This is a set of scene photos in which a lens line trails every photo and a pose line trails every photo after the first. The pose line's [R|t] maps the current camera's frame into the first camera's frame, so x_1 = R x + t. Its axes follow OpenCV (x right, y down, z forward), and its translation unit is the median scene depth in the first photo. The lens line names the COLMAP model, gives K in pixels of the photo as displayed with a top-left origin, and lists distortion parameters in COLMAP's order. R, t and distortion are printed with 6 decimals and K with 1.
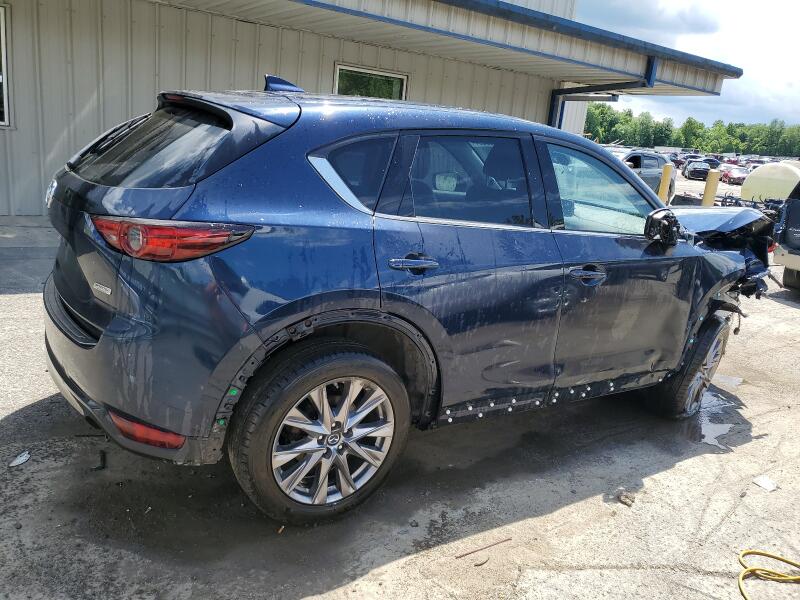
lens RADIAL K [[616.5, 0, 399.0], [0, 616.5, 314.0], [0, 0, 1]] dist [-0.004363, 0.000840]
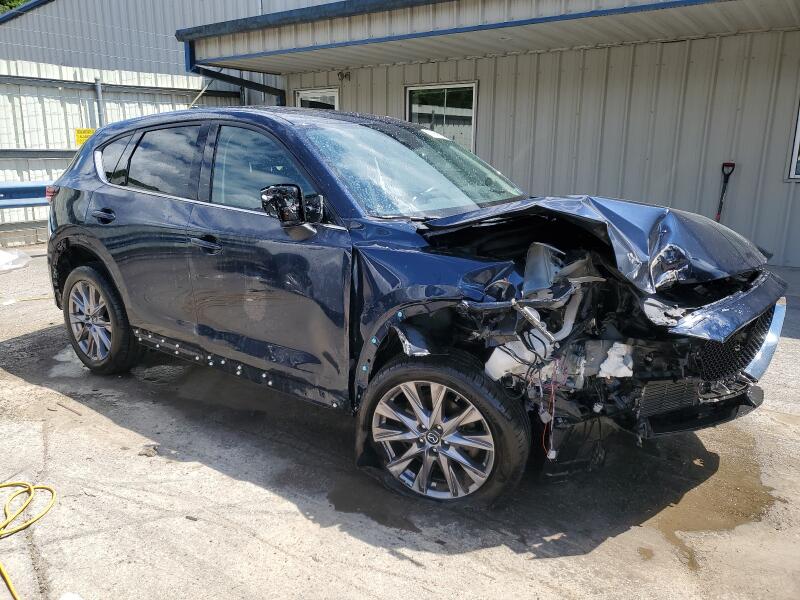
lens RADIAL K [[634.5, 0, 400.0], [0, 634.5, 300.0], [0, 0, 1]] dist [0.005522, 0.003316]
pose [[0.338373, 0.117909, -0.933596, 1.379435], [-0.232019, 0.971943, 0.038659, -0.089012], [0.911960, 0.203531, 0.356236, 0.868461]]
